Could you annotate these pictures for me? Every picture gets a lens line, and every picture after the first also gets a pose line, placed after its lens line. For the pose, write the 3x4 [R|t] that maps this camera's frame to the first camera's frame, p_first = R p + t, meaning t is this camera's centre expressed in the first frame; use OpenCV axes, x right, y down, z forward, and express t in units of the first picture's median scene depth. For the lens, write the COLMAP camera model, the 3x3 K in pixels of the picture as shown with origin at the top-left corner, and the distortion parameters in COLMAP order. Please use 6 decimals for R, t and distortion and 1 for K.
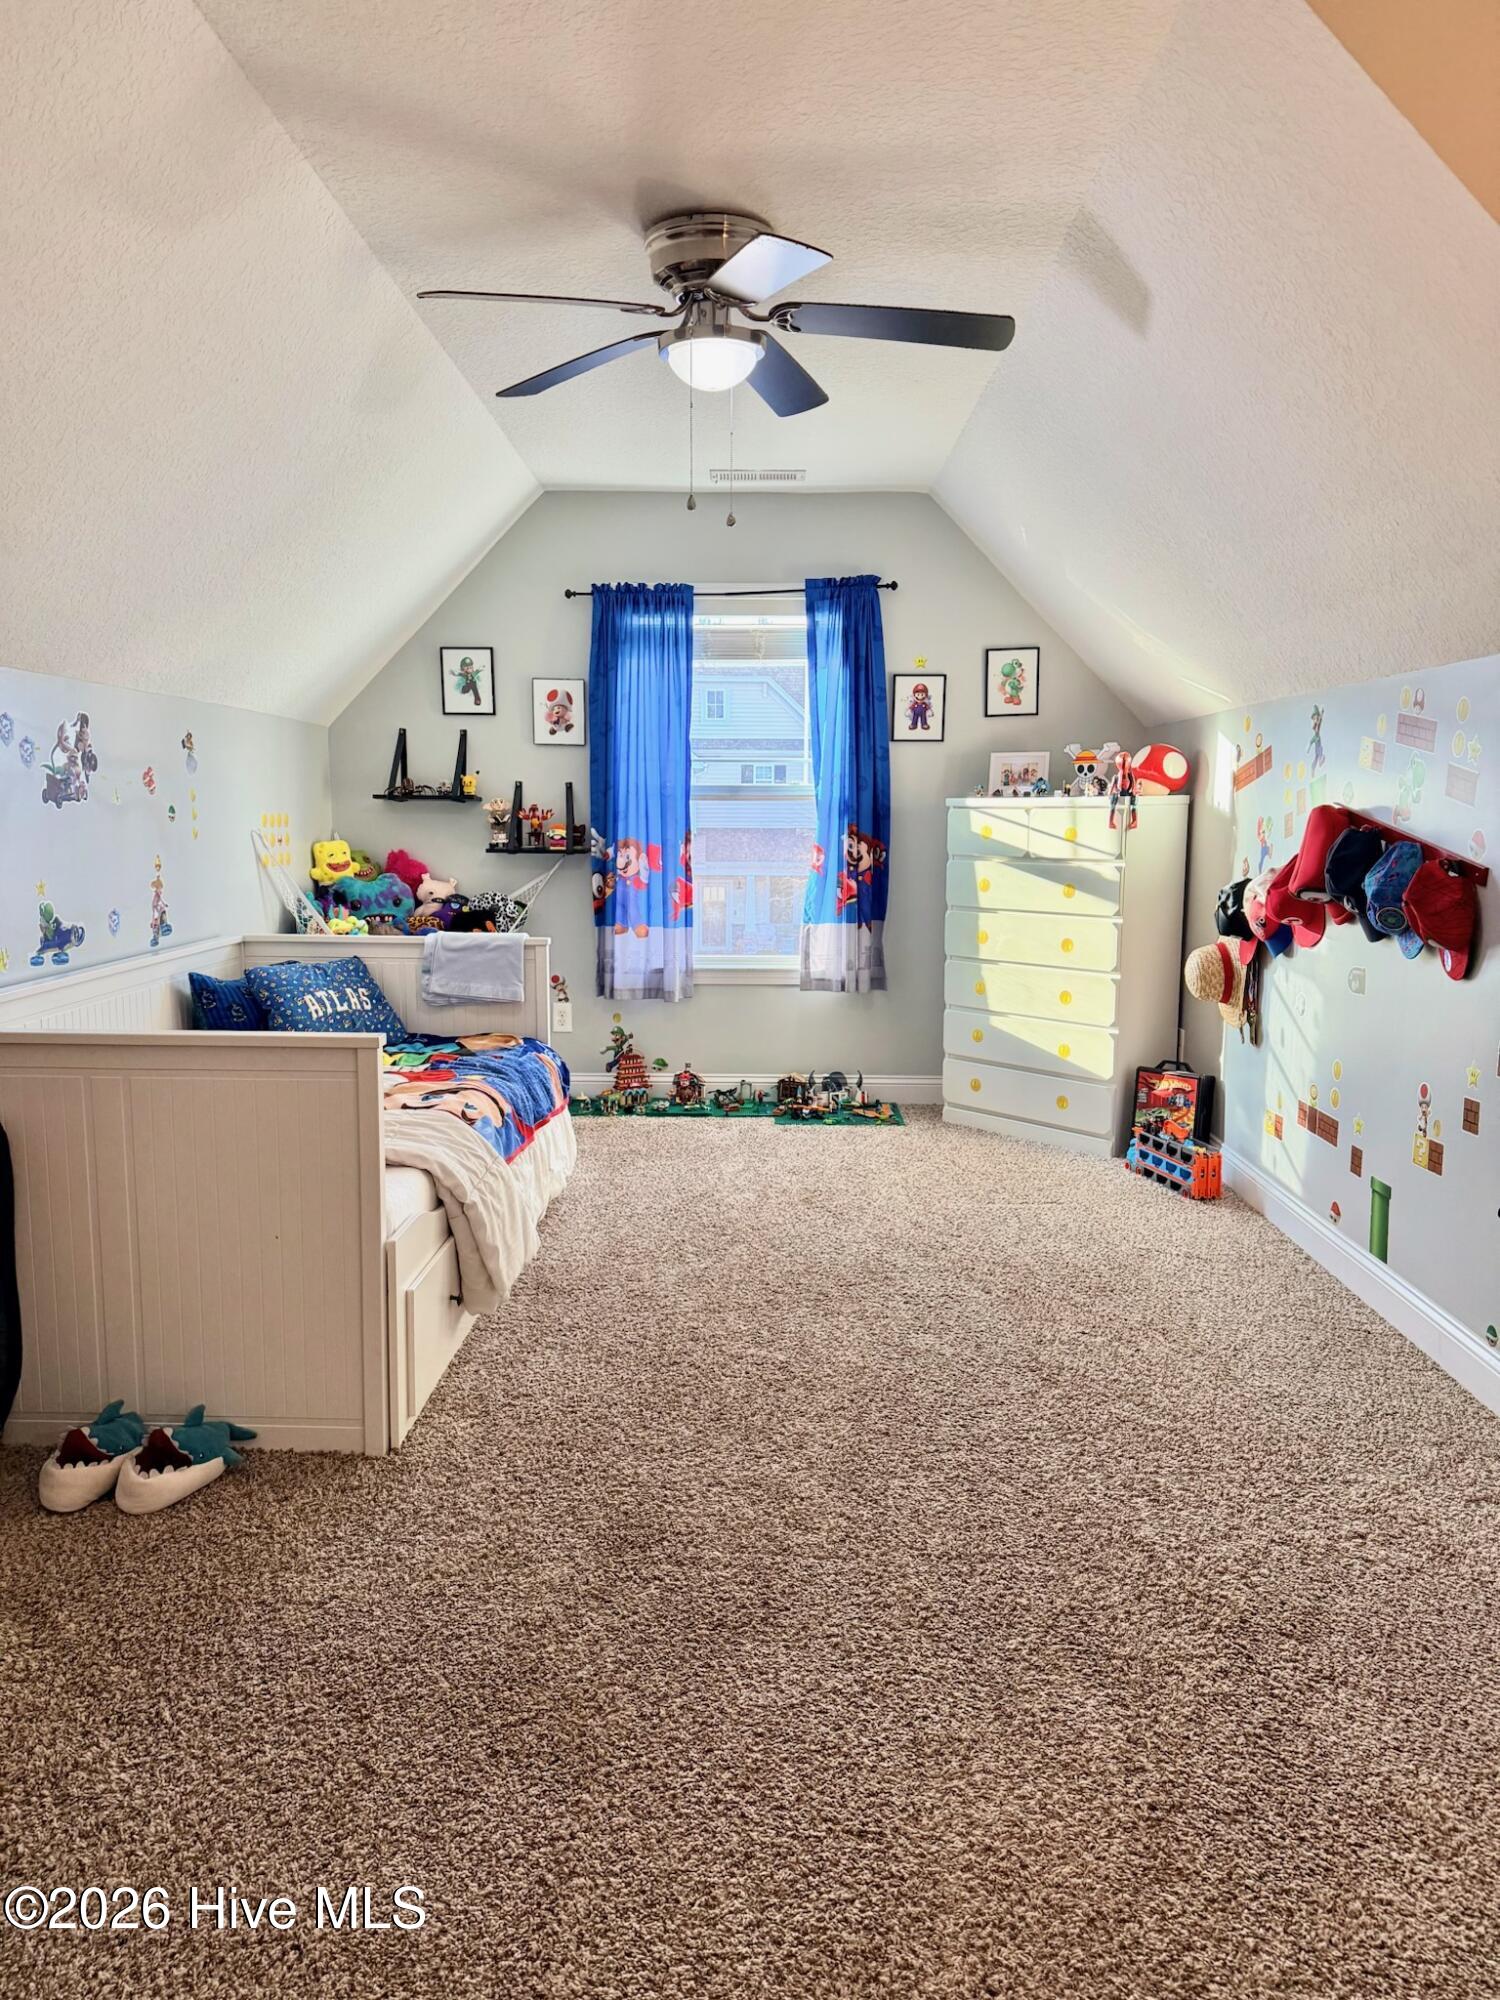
lens RADIAL K [[1392.6, 0, 750.8], [0, 1392.6, 1005.0], [0, 0, 1]] dist [0.146643, -0.248001]
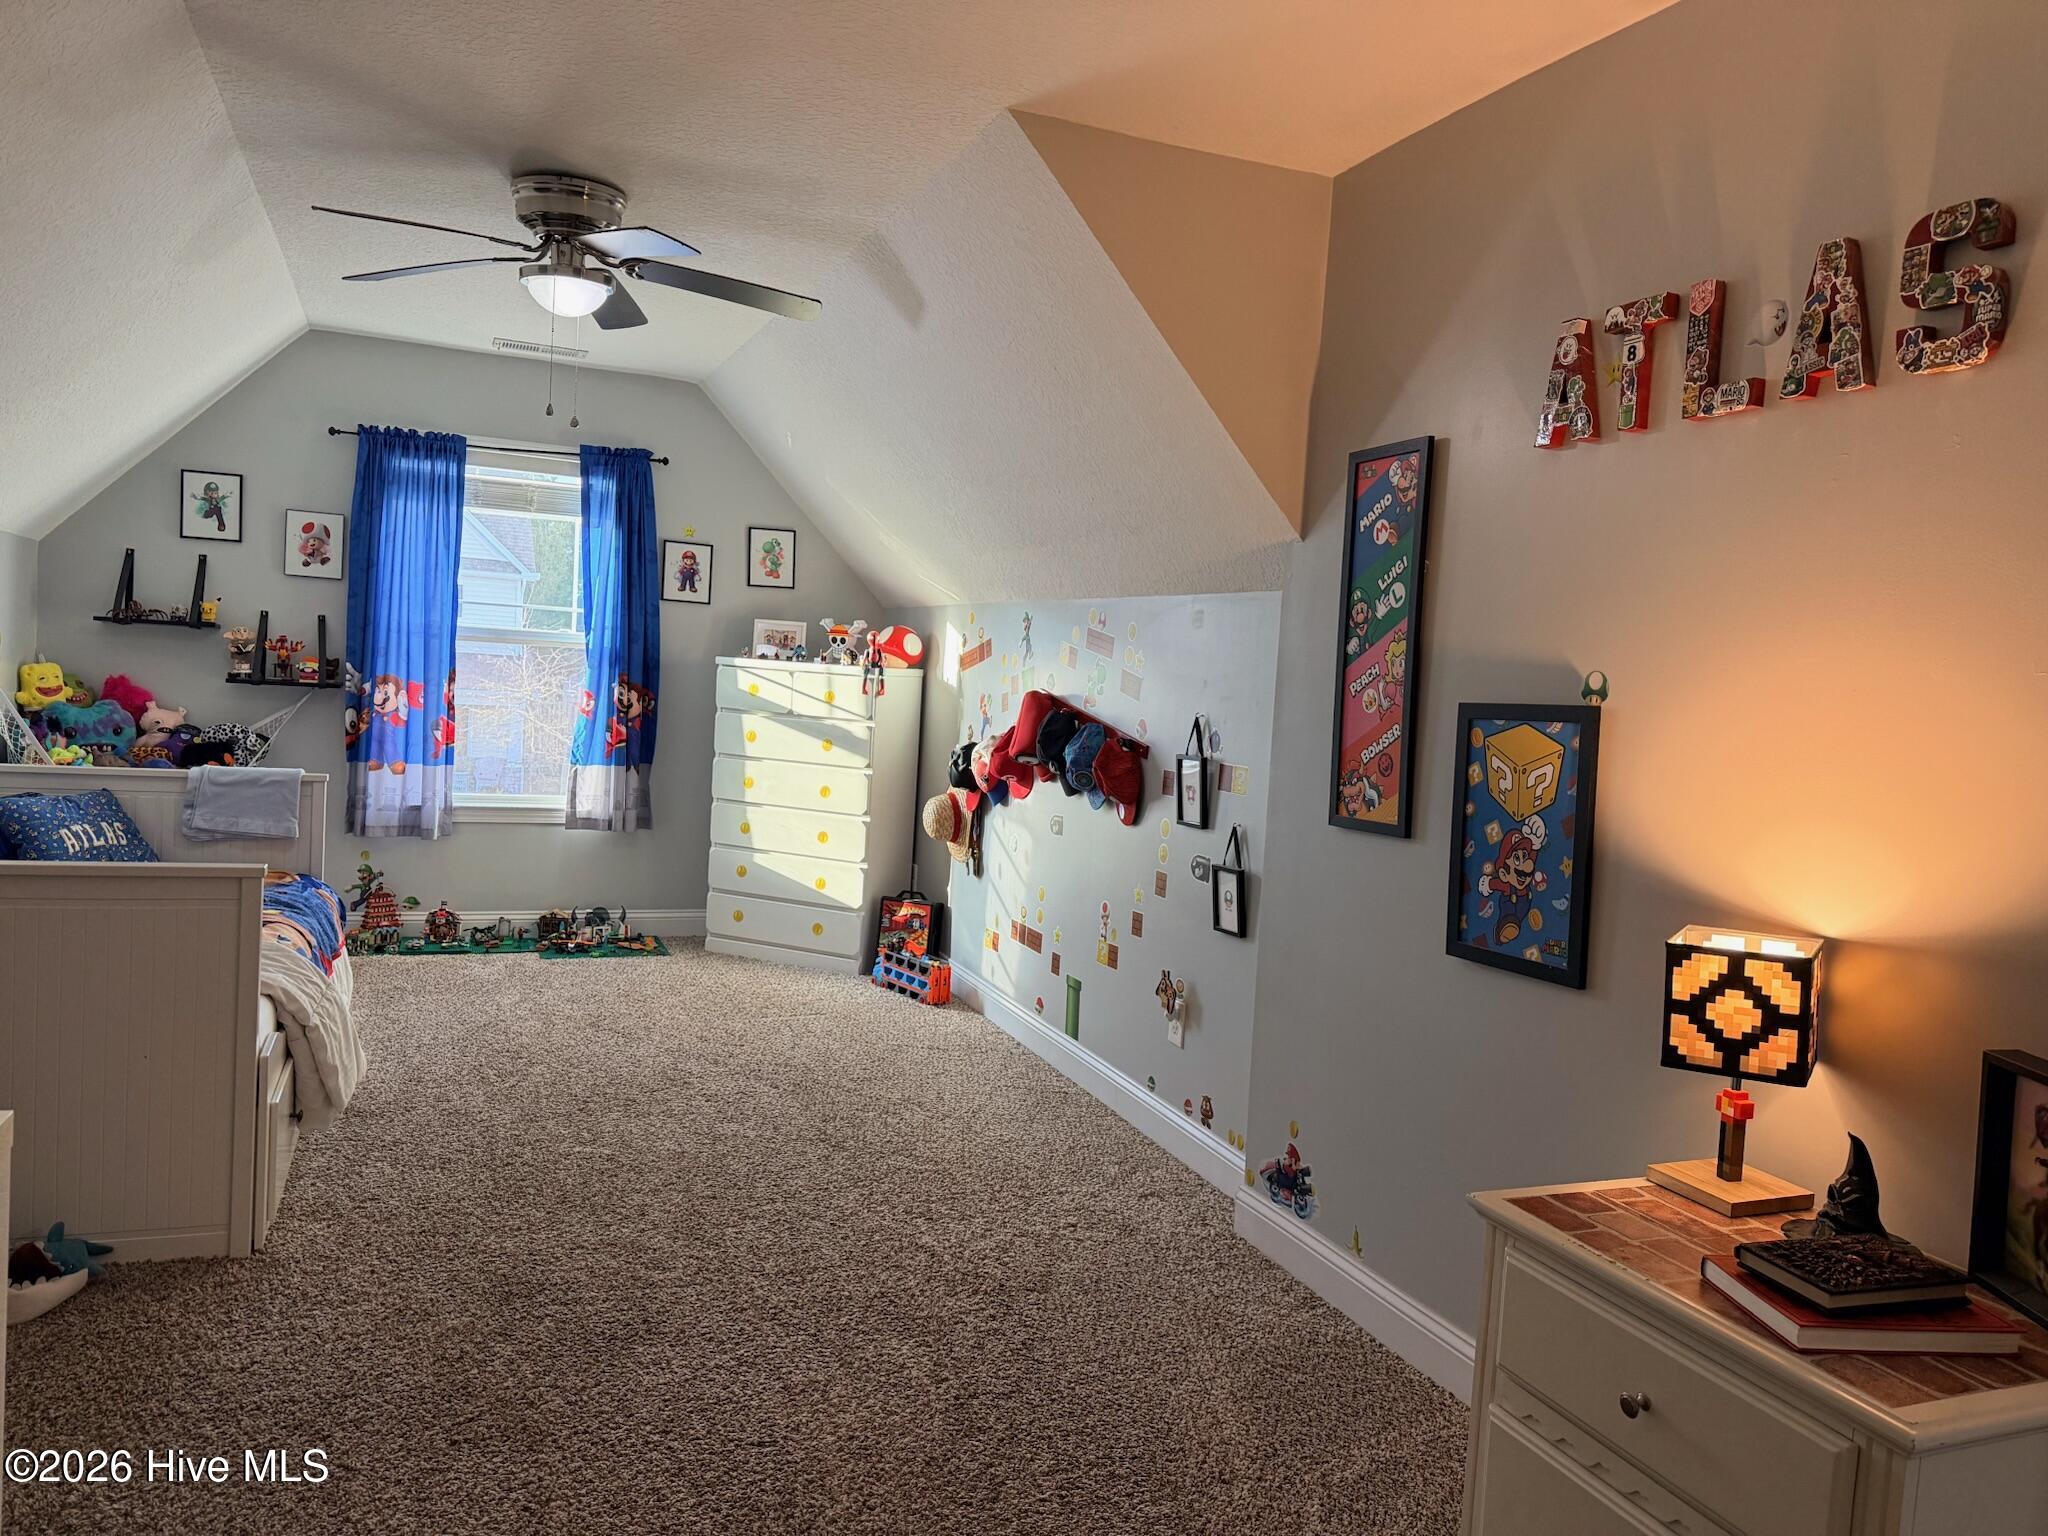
lens RADIAL K [[1426.1, 0, 1021.6], [0, 1426.1, 766.5], [0, 0, 1]] dist [0.146643, -0.248001]
pose [[0.918480, 0.027563, 0.394507, -0.103115], [-0.005299, 0.998336, -0.057412, 0.003931], [-0.395433, 0.050642, 0.917098, -0.164626]]
